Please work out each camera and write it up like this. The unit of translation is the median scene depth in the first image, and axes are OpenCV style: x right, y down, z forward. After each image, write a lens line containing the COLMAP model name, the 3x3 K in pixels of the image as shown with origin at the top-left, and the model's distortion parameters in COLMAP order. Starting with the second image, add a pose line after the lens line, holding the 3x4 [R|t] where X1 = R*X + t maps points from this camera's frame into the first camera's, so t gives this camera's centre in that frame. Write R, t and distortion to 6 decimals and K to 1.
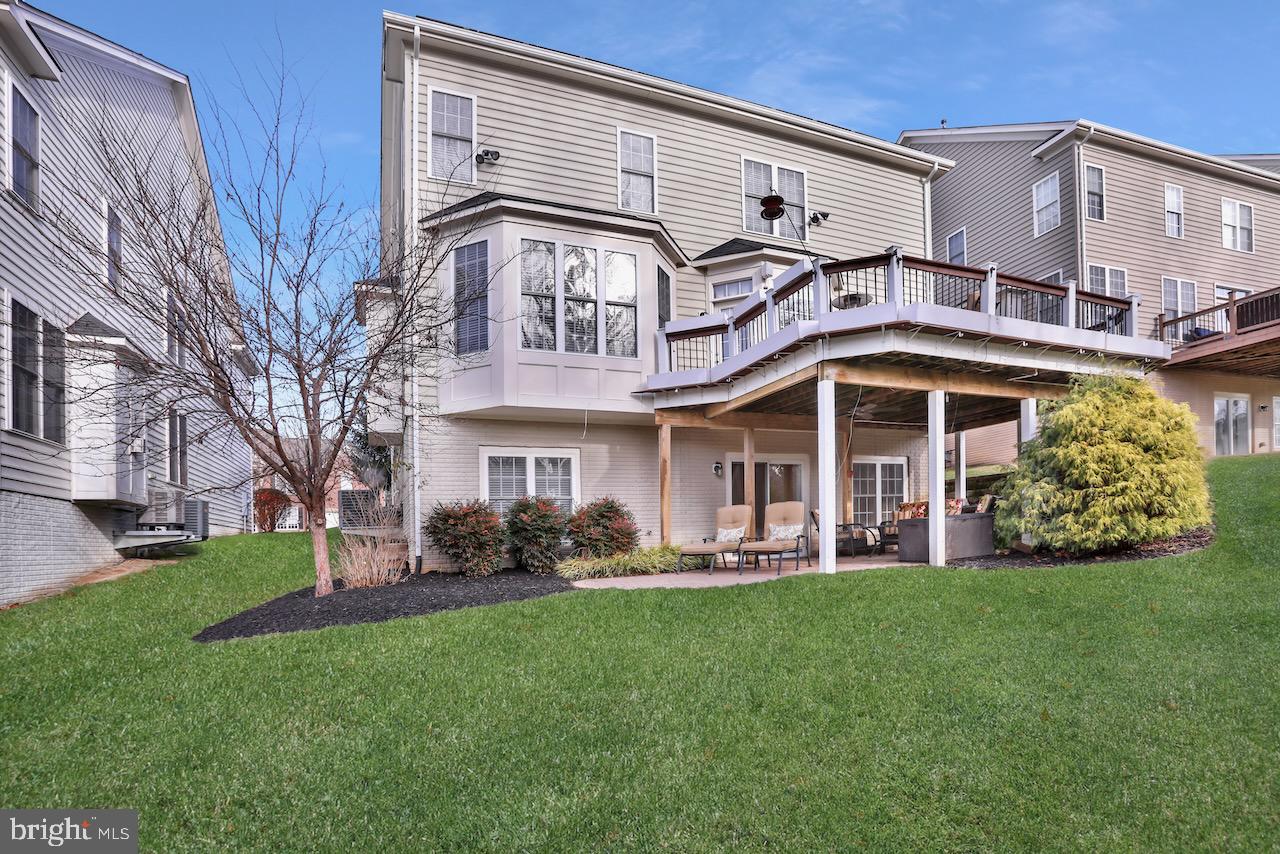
lens RADIAL K [[605.6, 0, 640.0], [0, 605.6, 427.0], [0, 0, 1]] dist [-0.001638, 0.000067]
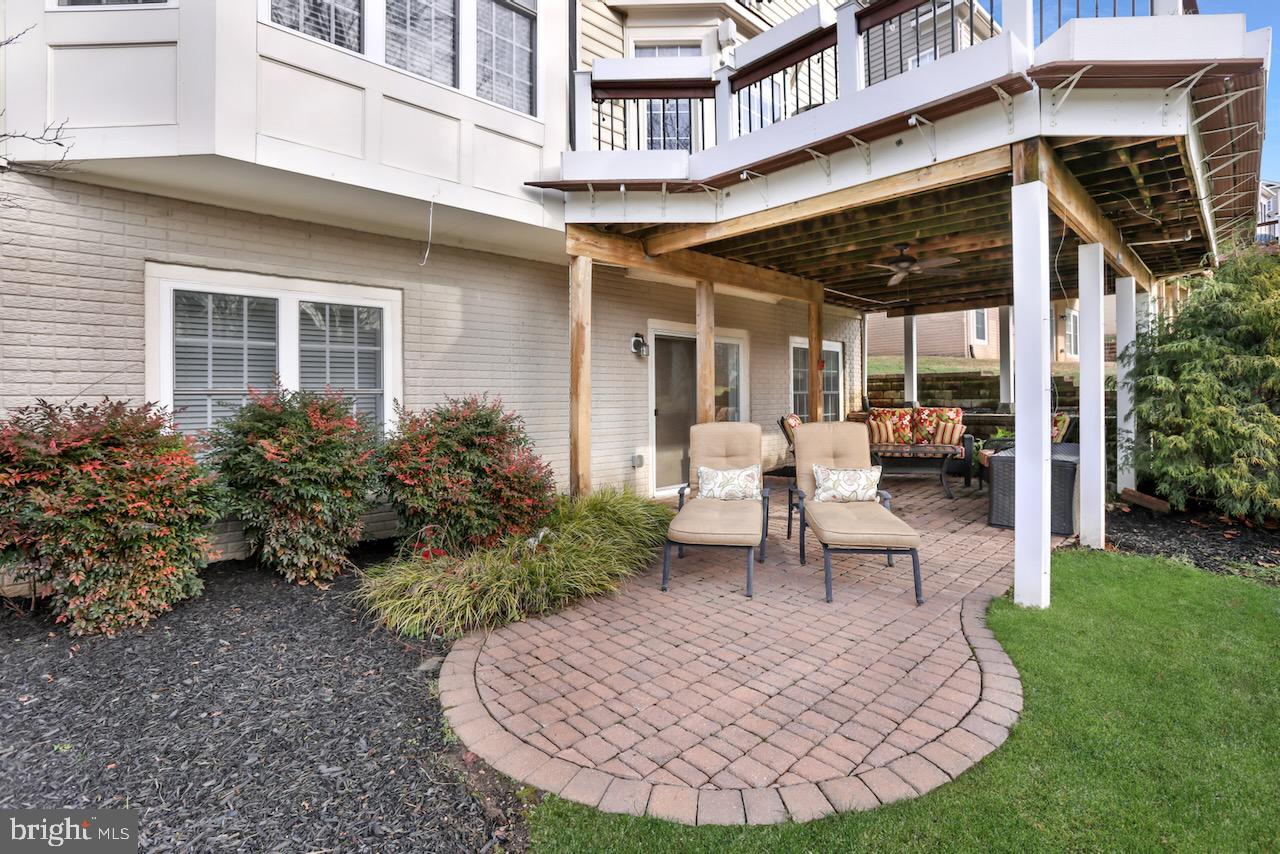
lens RADIAL K [[589.3, 0, 638.4], [0, 589.3, 384.5], [0, 0, 1]] dist [-0.070123, 0.029502]
pose [[0.930292, 0.034070, 0.365234, -0.095008], [-0.088171, 0.987255, 0.132489, 0.033365], [-0.356065, -0.155456, 0.921440, 0.517852]]
